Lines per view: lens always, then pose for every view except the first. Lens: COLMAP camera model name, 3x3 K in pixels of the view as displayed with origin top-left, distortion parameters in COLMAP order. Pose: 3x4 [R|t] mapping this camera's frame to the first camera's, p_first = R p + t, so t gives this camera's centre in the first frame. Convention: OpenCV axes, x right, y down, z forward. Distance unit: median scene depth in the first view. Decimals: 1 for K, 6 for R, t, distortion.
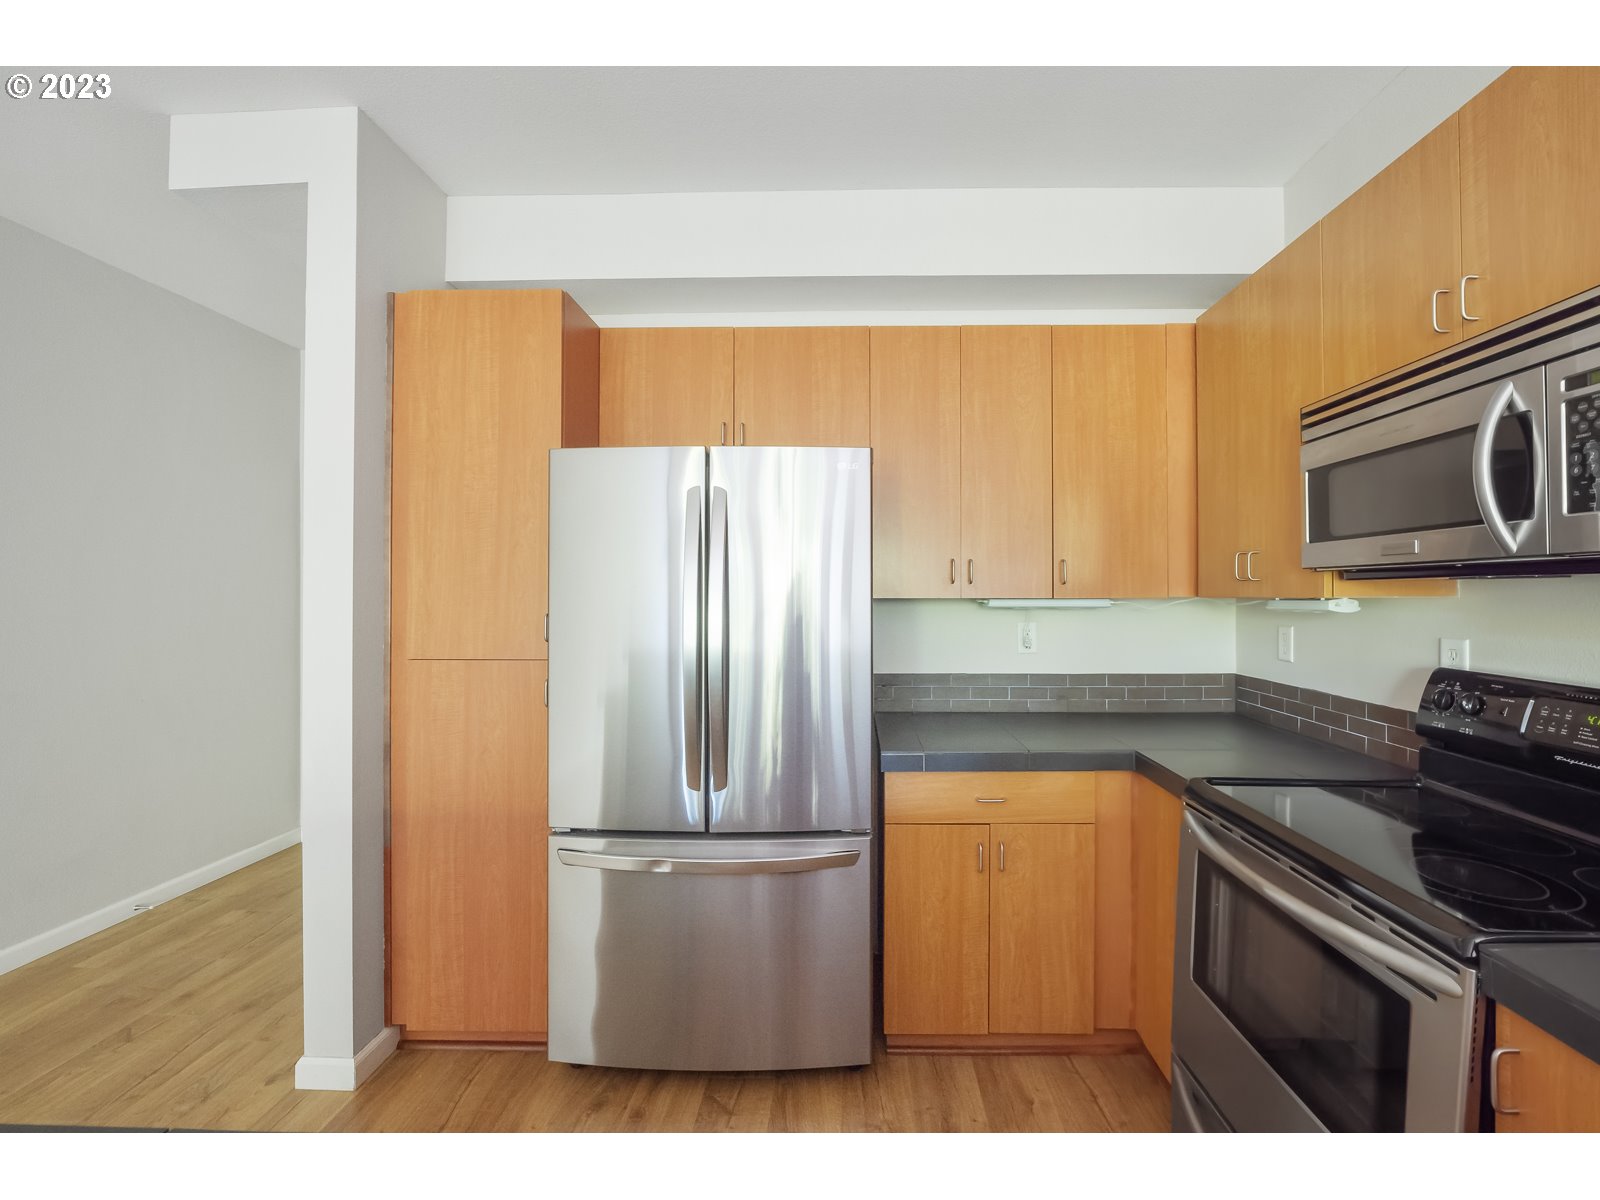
lens RADIAL K [[704.4, 0, 839.1], [0, 704.4, 594.3], [0, 0, 1]] dist [-0.004834, -0.000349]
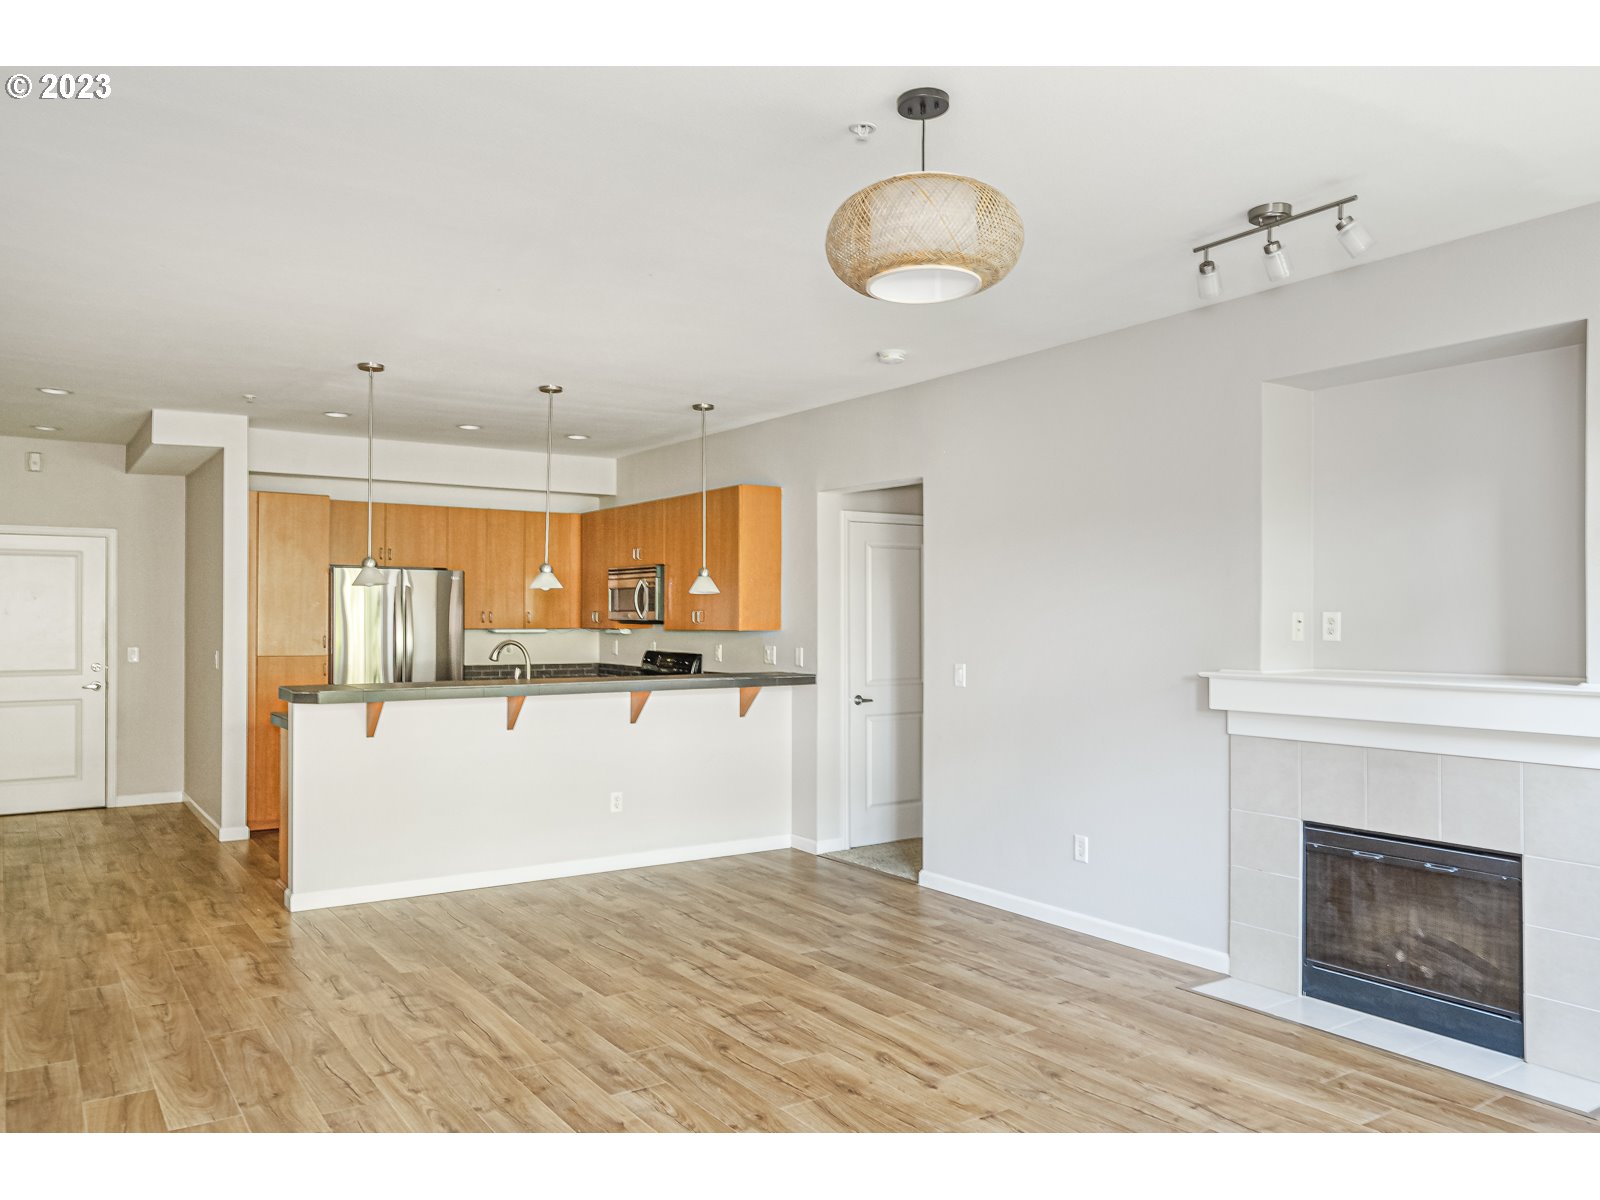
lens RADIAL K [[1193.2, 0, 809.6], [0, 1193.2, 607.1], [0, 0, 1]] dist [0.009497, 0.000184]
pose [[0.812118, 0.013412, 0.583338, -1.541828], [-0.006916, 0.999887, -0.013362, -0.024229], [-0.583452, 0.006817, 0.812119, -3.445194]]
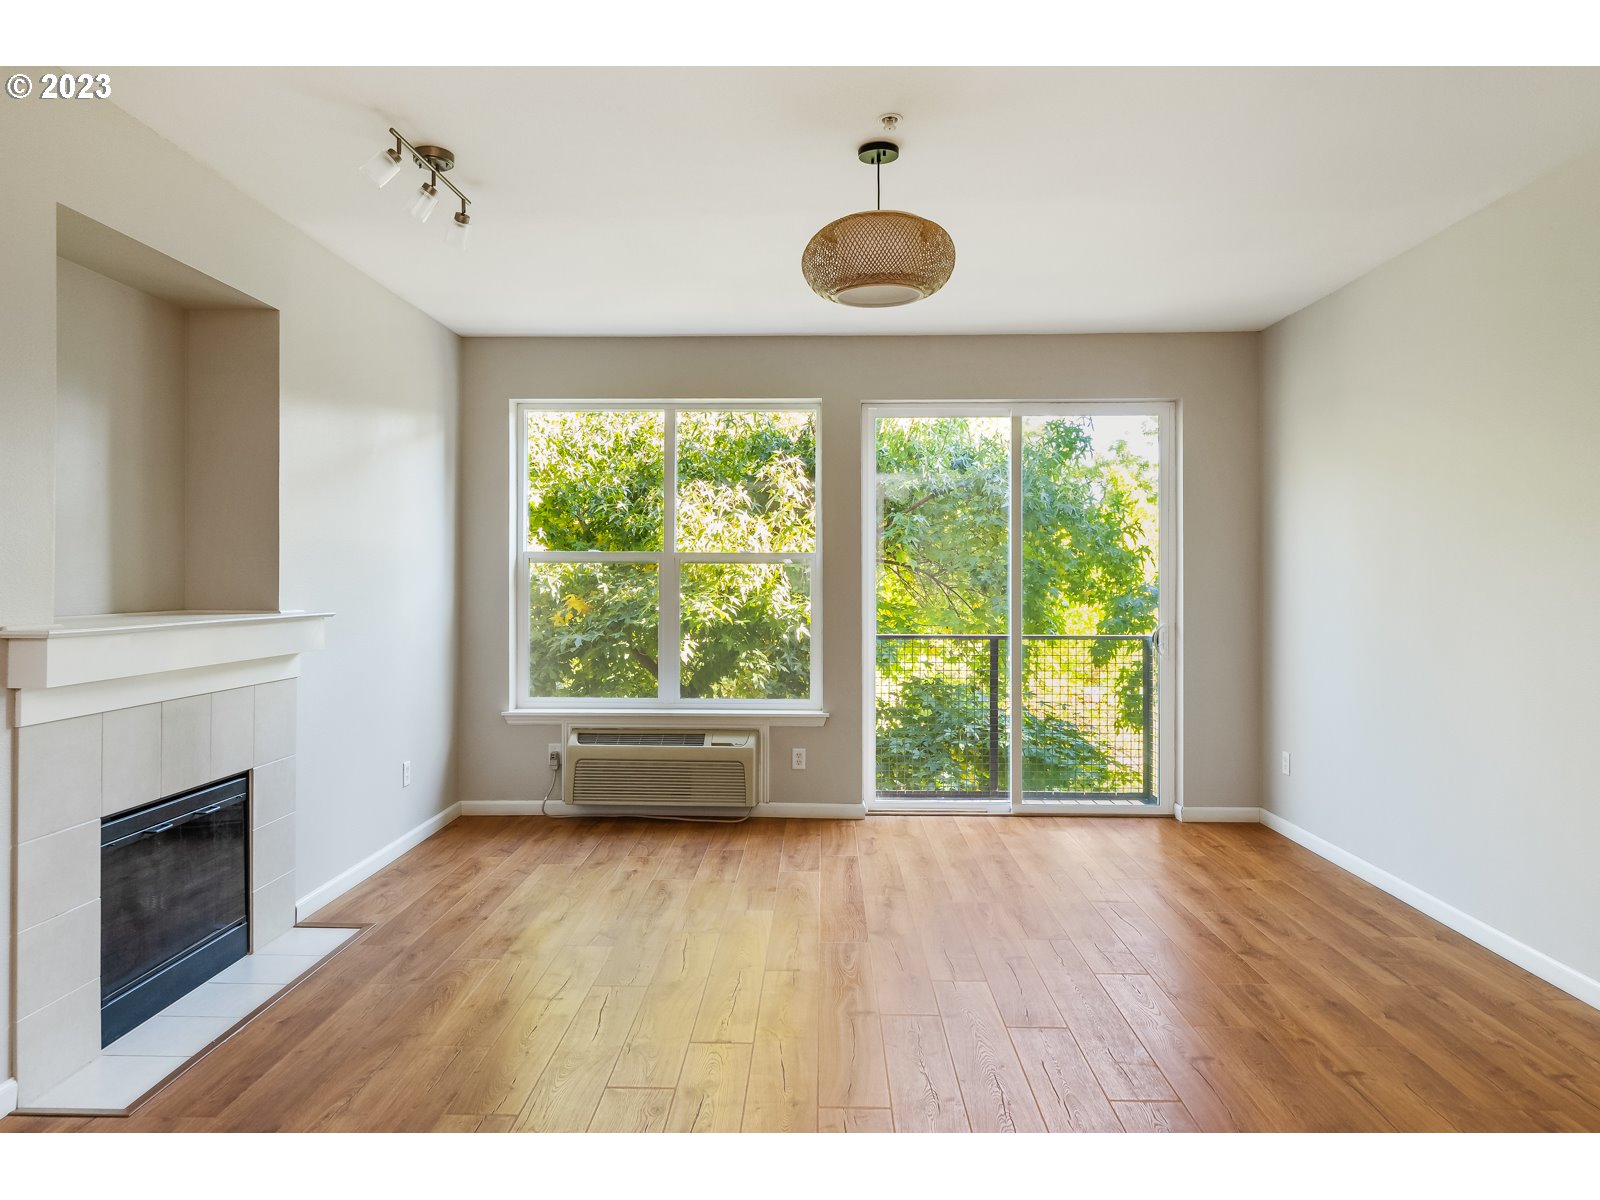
lens RADIAL K [[1012.6, 0, 791.4], [0, 1012.6, 581.6], [0, 0, 1]] dist [0.011868, -0.001355]
pose [[-0.999973, -0.003773, 0.006252, -0.323316], [-0.003776, 0.999993, -0.000577, 0.006046], [-0.006250, -0.000601, -0.999980, -0.401251]]
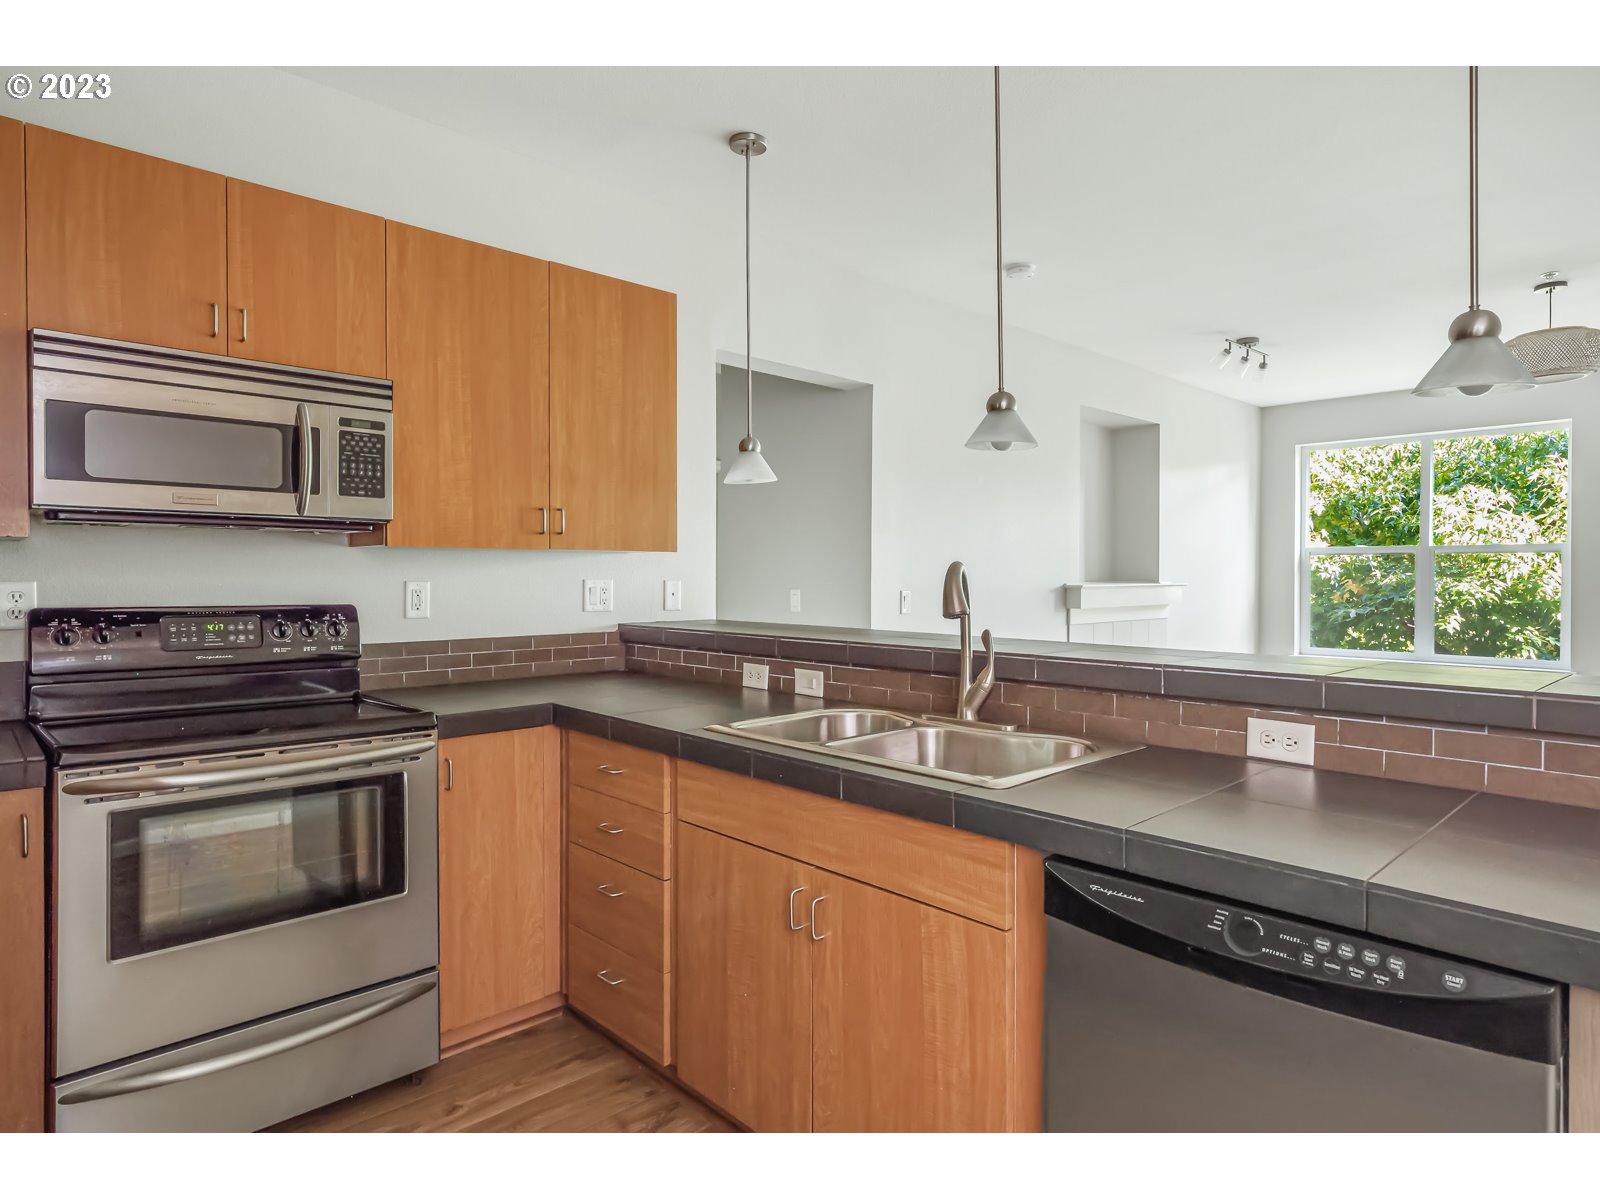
lens RADIAL K [[878.9, 0, 796.0], [0, 878.9, 585.3], [0, 0, 1]] dist [-0.006277, 0.000082]
pose [[-0.694644, -0.009085, 0.719296, -0.753431], [-0.001671, 0.999938, 0.011015, 0.047637], [-0.719352, 0.006449, -0.694616, 0.963622]]
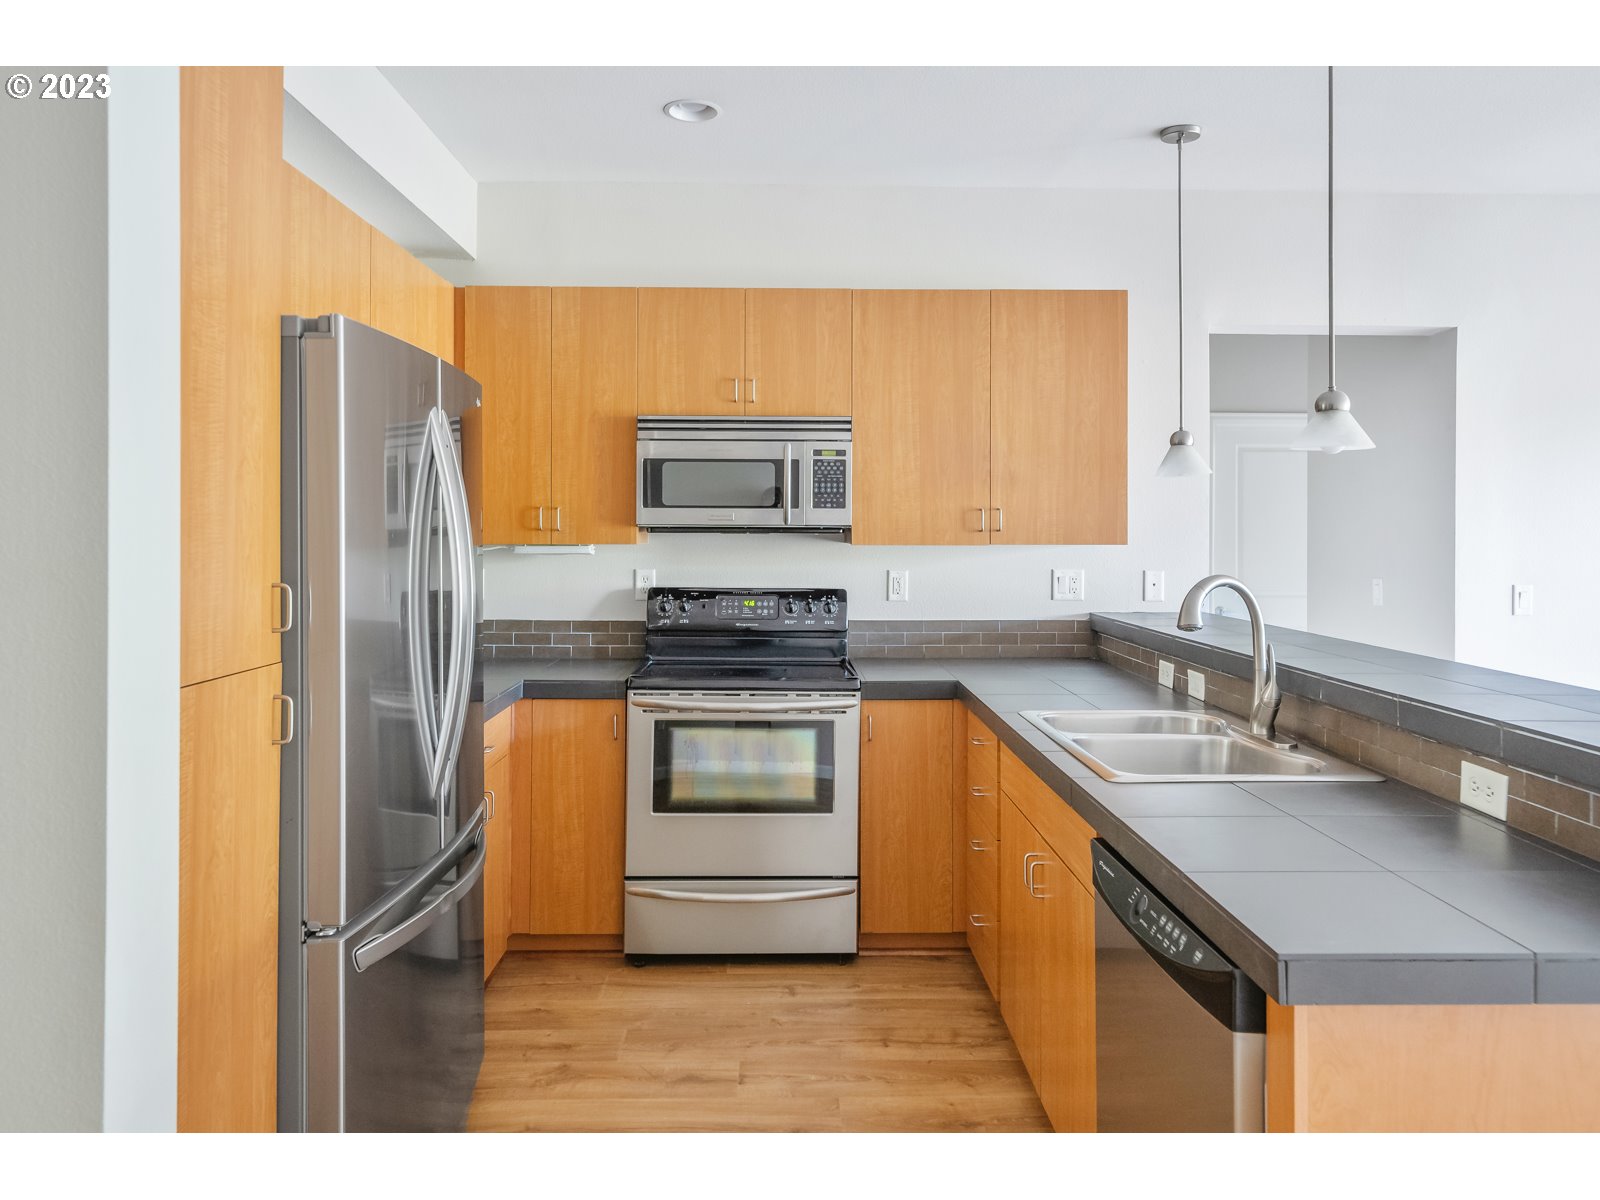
lens RADIAL K [[1065.5, 0, 822.4], [0, 1065.5, 530.3], [0, 0, 1]] dist [0.005003, -0.004036]
pose [[-0.046361, 0.001121, 0.998924, -1.409536], [-0.003165, 0.999994, -0.001270, -0.021032], [-0.998920, -0.003221, -0.046358, 0.640275]]
